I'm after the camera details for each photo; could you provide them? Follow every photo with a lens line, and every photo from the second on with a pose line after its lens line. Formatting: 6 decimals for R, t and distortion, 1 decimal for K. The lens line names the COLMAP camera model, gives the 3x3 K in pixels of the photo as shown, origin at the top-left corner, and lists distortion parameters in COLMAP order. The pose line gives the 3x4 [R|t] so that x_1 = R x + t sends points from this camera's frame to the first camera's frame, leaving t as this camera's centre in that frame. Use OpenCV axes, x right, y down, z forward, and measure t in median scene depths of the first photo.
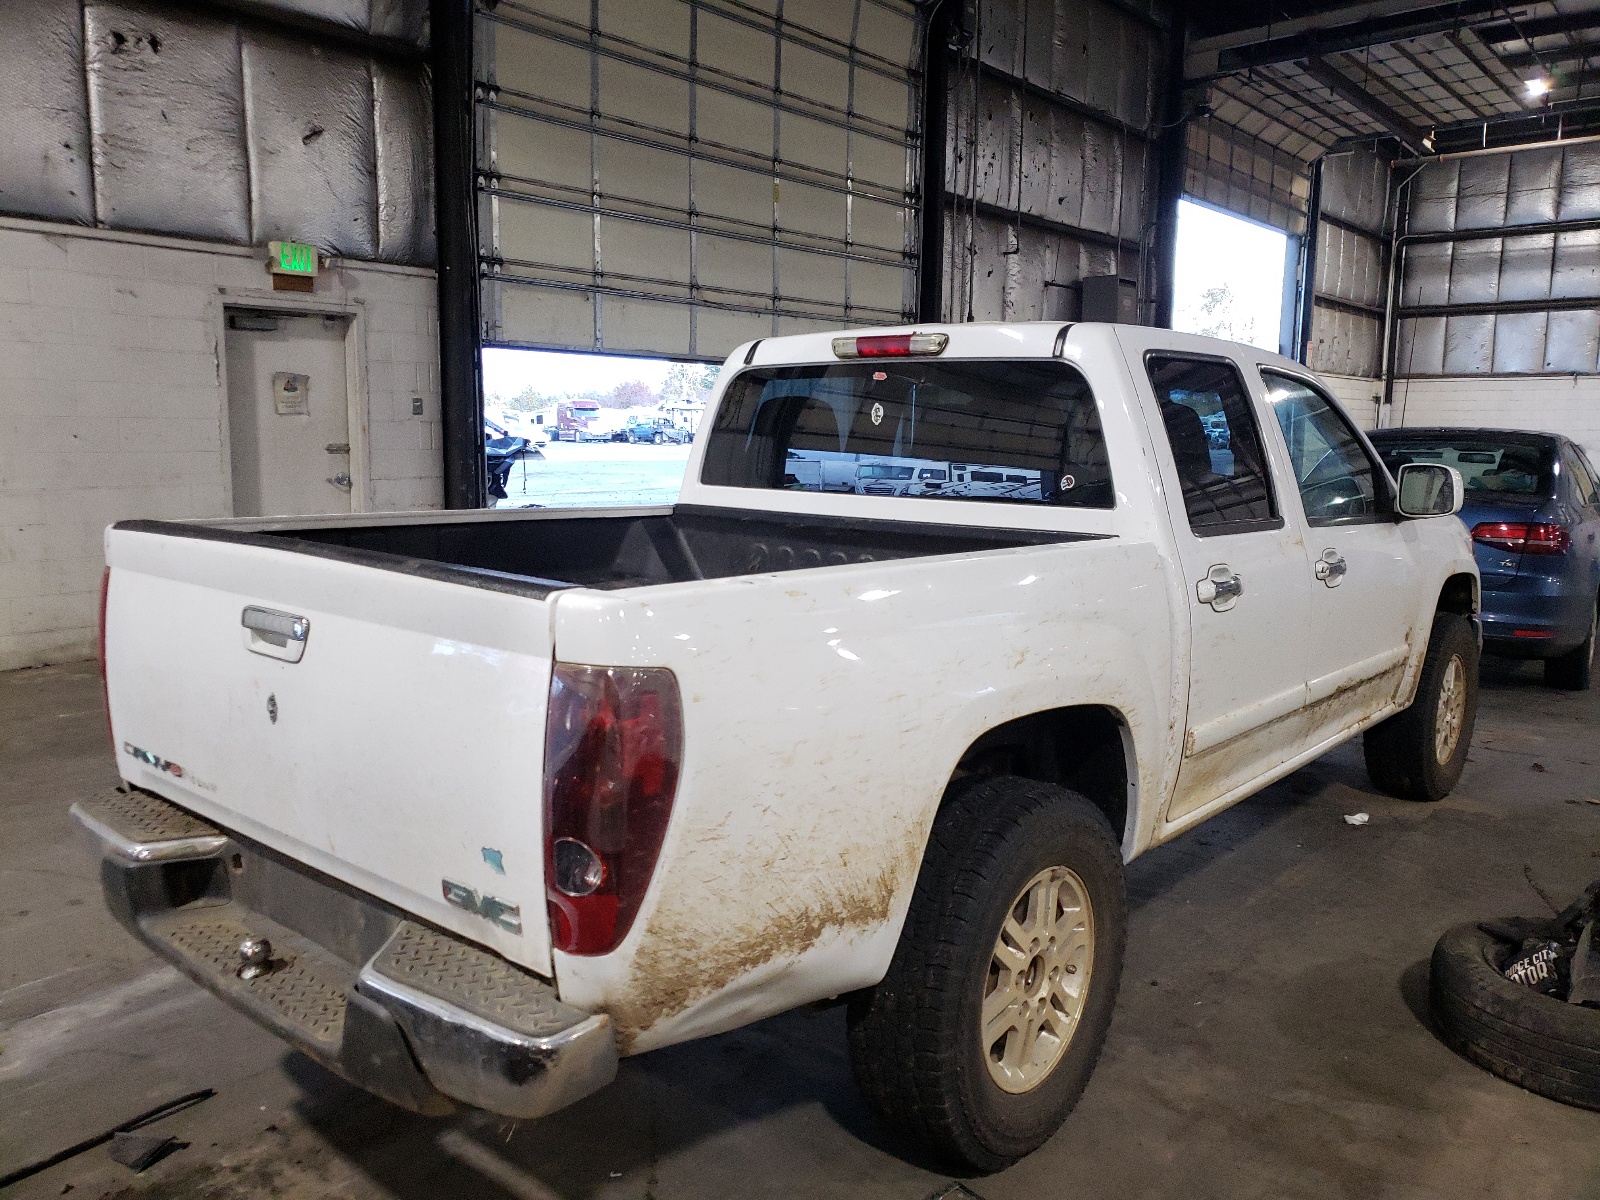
lens RADIAL K [[1242.0, 0, 800.0], [0, 1242.0, 600.0], [0, 0, 1]] dist [0.014844, 0.005443]
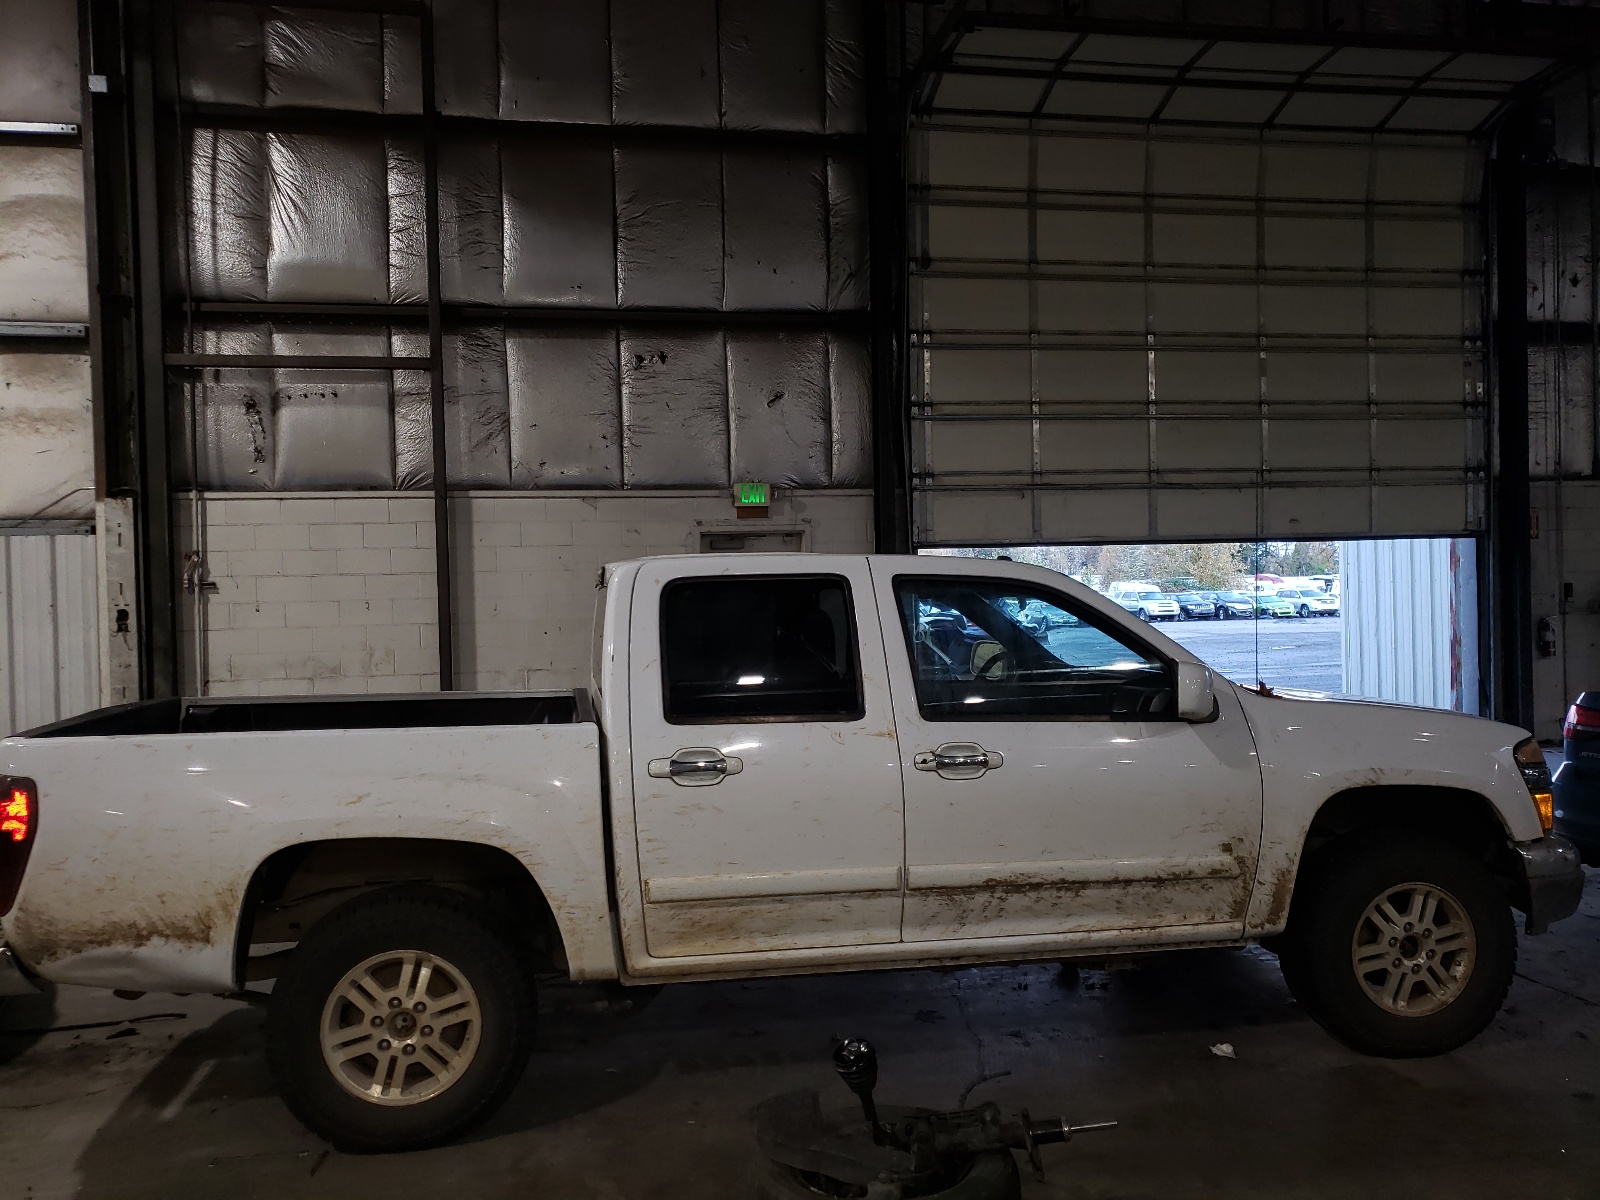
lens RADIAL K [[1224.5, 0, 752.2], [0, 1224.5, 630.8], [0, 0, 1]] dist [0.015605, -0.000907]
pose [[0.765611, -0.017112, -0.643076, 0.432313], [-0.055150, 0.994220, -0.092114, -0.013384], [0.640936, 0.105989, 0.760242, 0.040007]]
